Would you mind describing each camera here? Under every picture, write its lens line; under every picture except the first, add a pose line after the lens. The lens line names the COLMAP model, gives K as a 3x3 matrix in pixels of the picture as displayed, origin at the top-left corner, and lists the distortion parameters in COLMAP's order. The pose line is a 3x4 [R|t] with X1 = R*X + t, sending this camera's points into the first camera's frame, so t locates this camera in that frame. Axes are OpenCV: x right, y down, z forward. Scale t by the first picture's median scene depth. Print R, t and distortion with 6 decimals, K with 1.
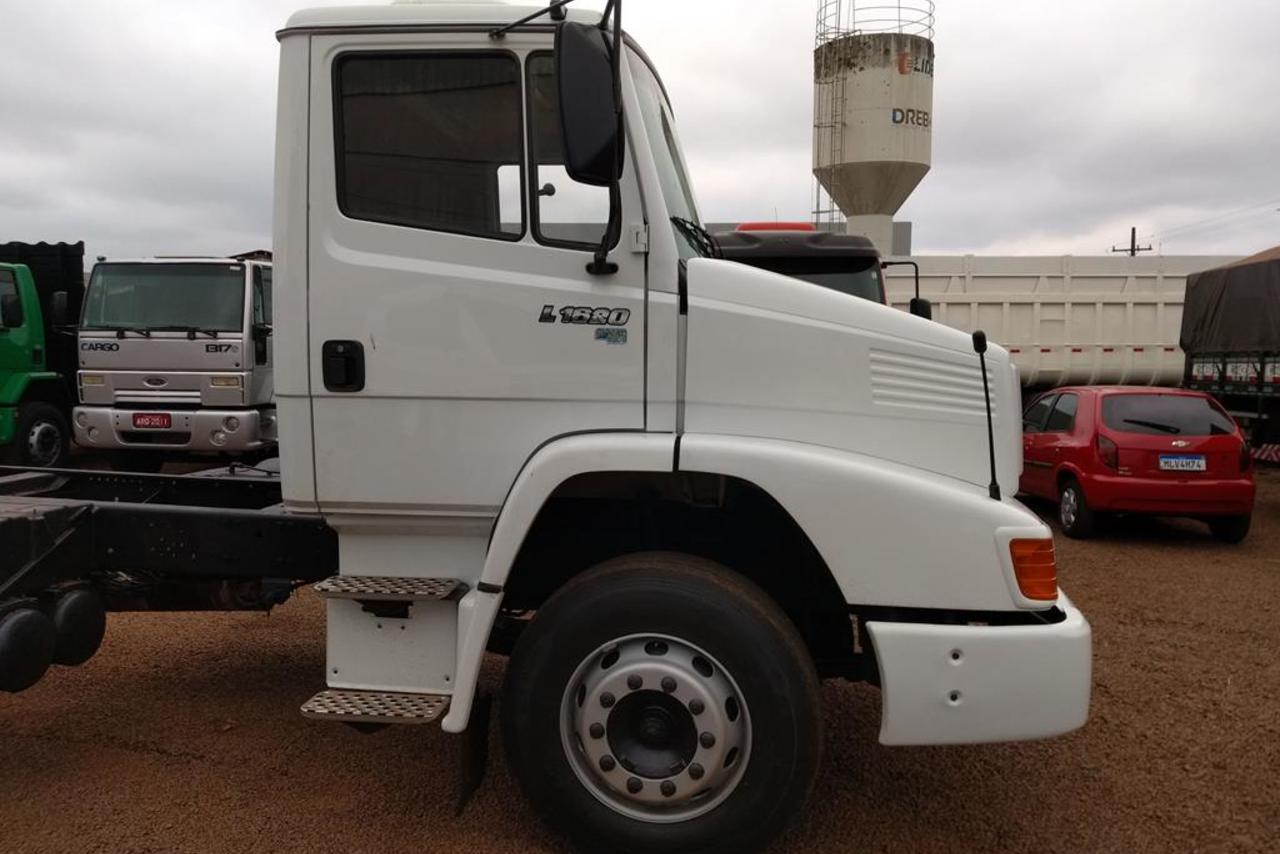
lens RADIAL K [[989.2, 0, 640.0], [0, 989.2, 427.0], [0, 0, 1]] dist [0.065121, -0.251402]
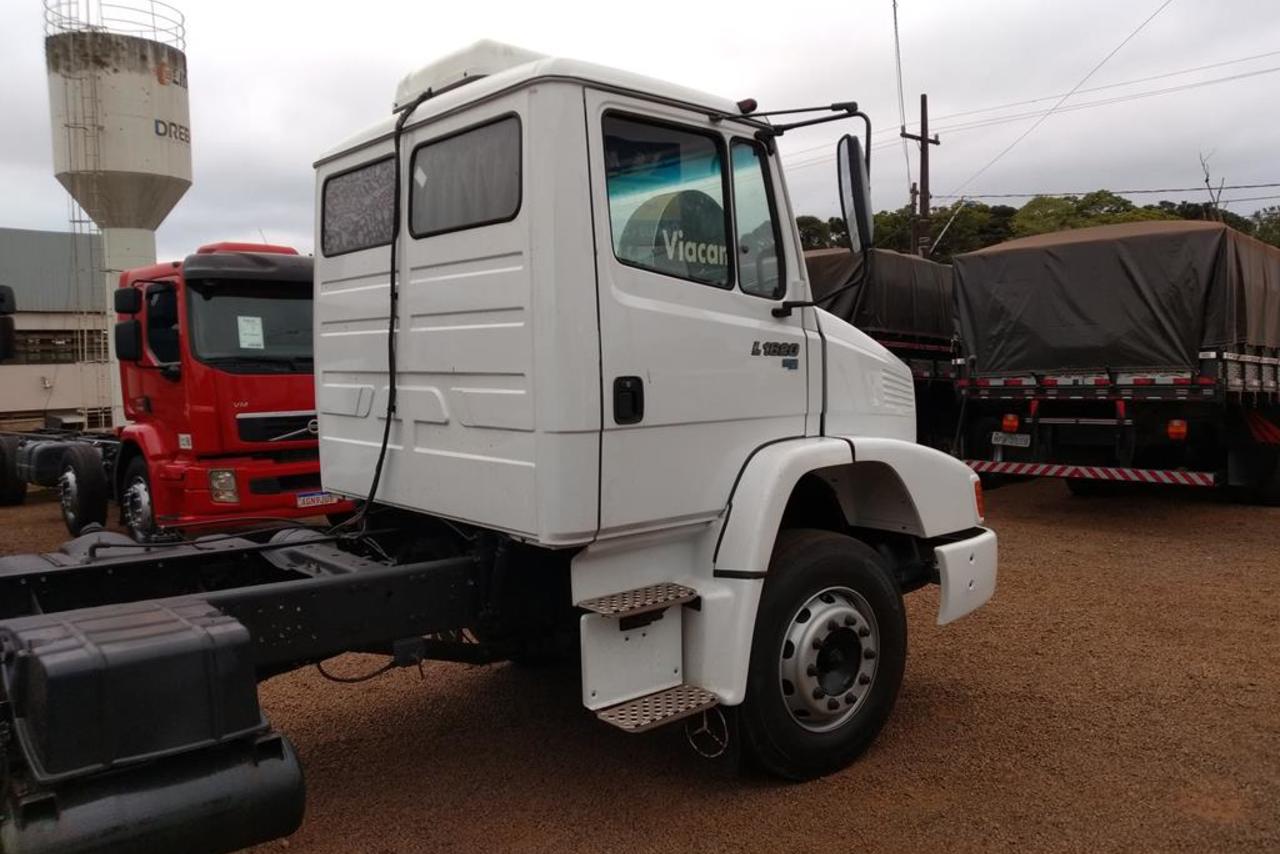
lens RADIAL K [[956.1, 0, 640.2], [0, 956.1, 413.4], [0, 0, 1]] dist [0.058402, -0.000079]
pose [[0.692403, -0.066475, 0.718442, -1.003872], [0.087097, 0.996166, 0.008232, -0.052260], [-0.716235, 0.056874, 0.695538, 0.255334]]
